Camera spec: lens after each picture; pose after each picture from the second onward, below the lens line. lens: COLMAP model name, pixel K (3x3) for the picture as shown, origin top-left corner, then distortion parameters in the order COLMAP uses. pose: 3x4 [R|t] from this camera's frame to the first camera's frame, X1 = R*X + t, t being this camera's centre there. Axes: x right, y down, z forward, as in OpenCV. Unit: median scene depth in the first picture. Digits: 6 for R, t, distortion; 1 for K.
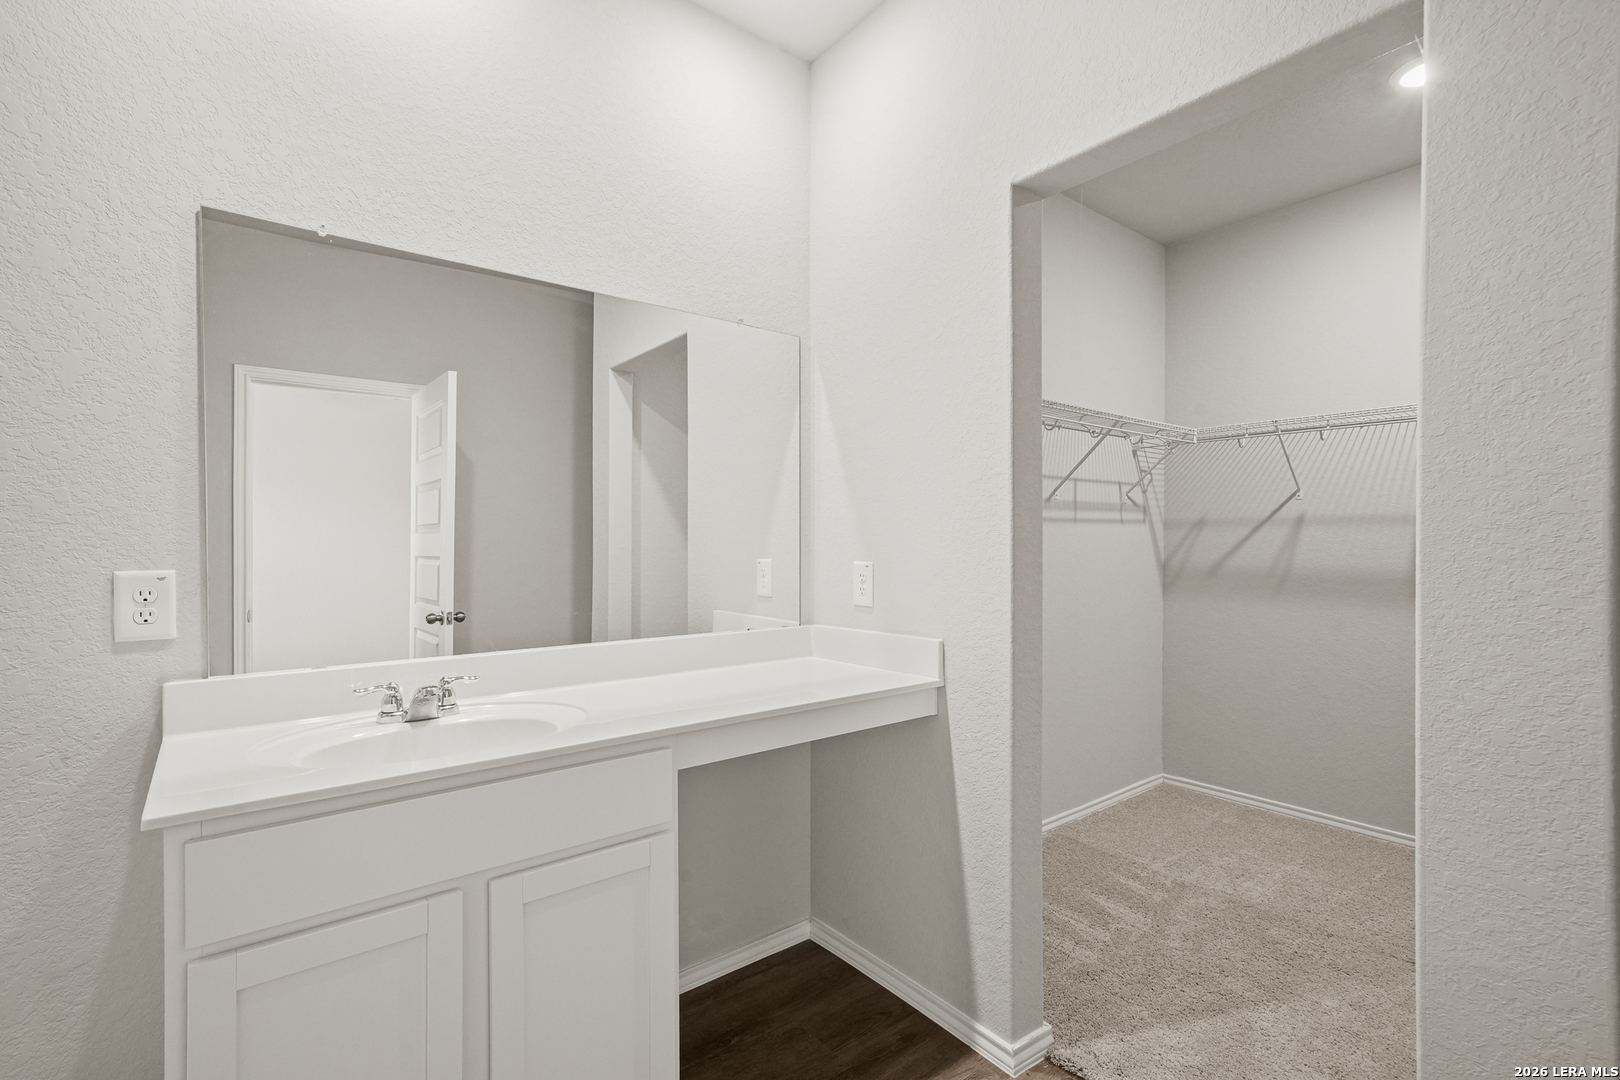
lens RADIAL K [[736.0, 0, 817.3], [0, 736.0, 548.9], [0, 0, 1]] dist [0.002240, 0.000354]
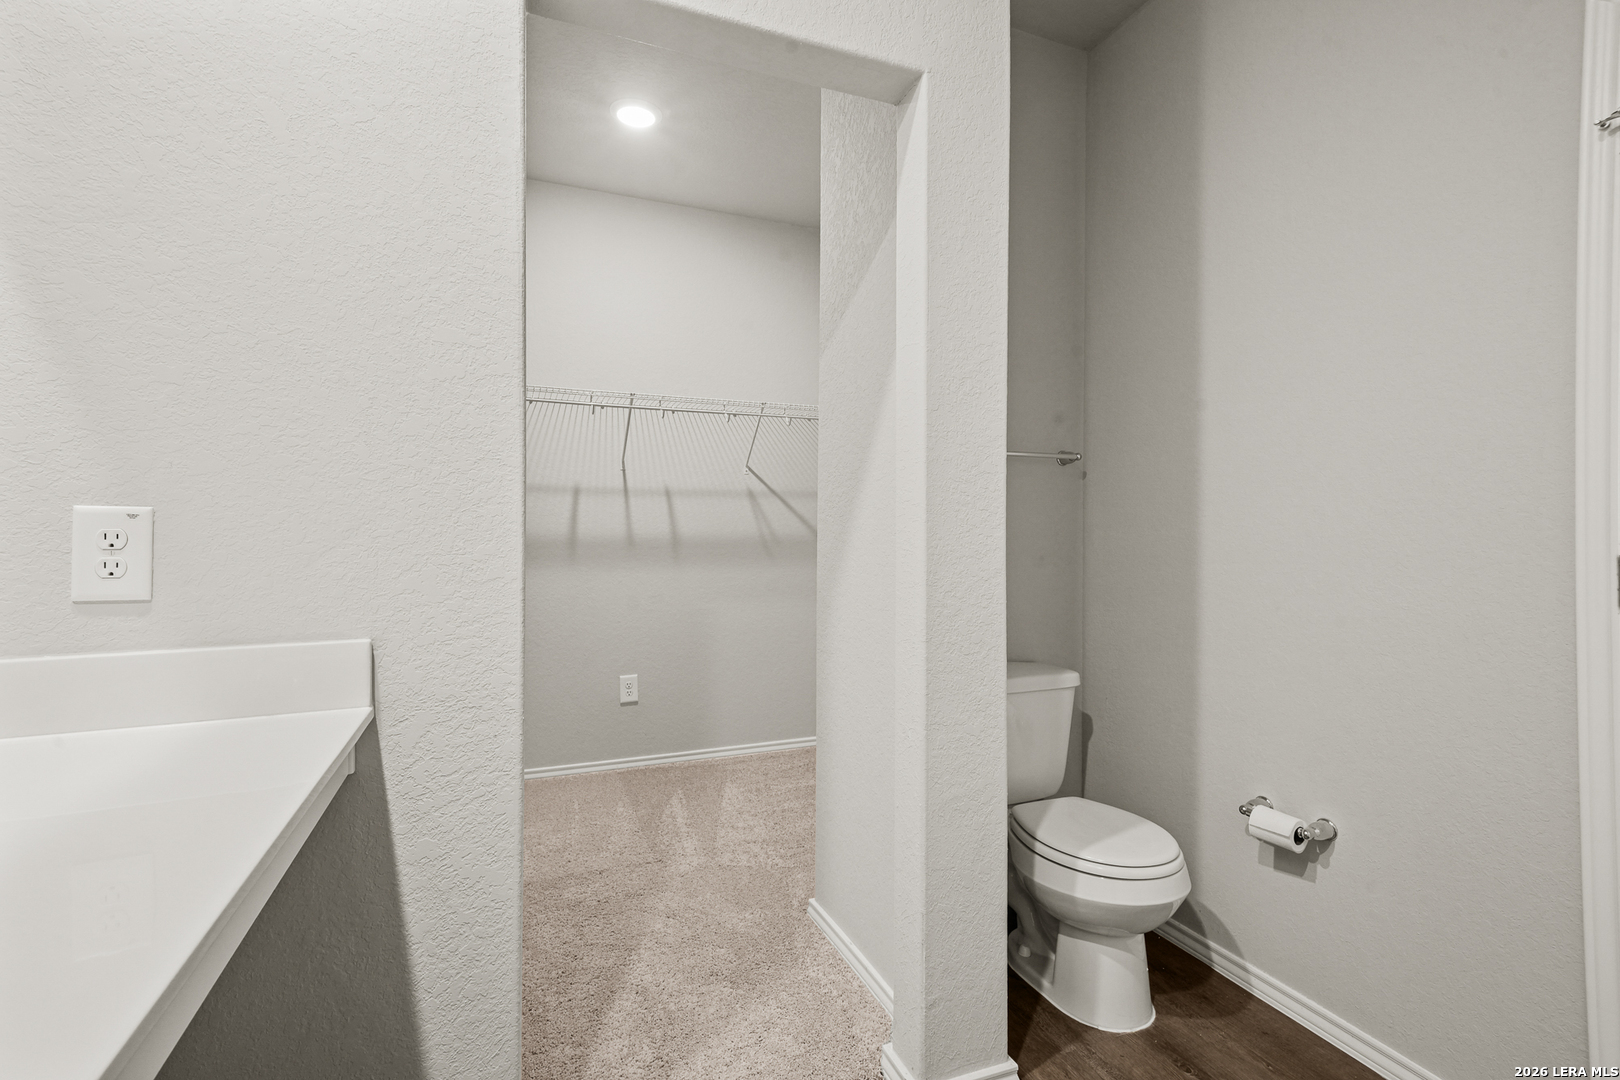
lens RADIAL K [[730.8, 0, 806.5], [0, 730.8, 522.1], [0, 0, 1]] dist [0.001563, 0.000222]
pose [[0.288249, 0.010234, 0.957501, -0.289016], [0.000901, 0.999940, -0.010959, 0.037220], [-0.957555, 0.004022, 0.288223, 0.501855]]
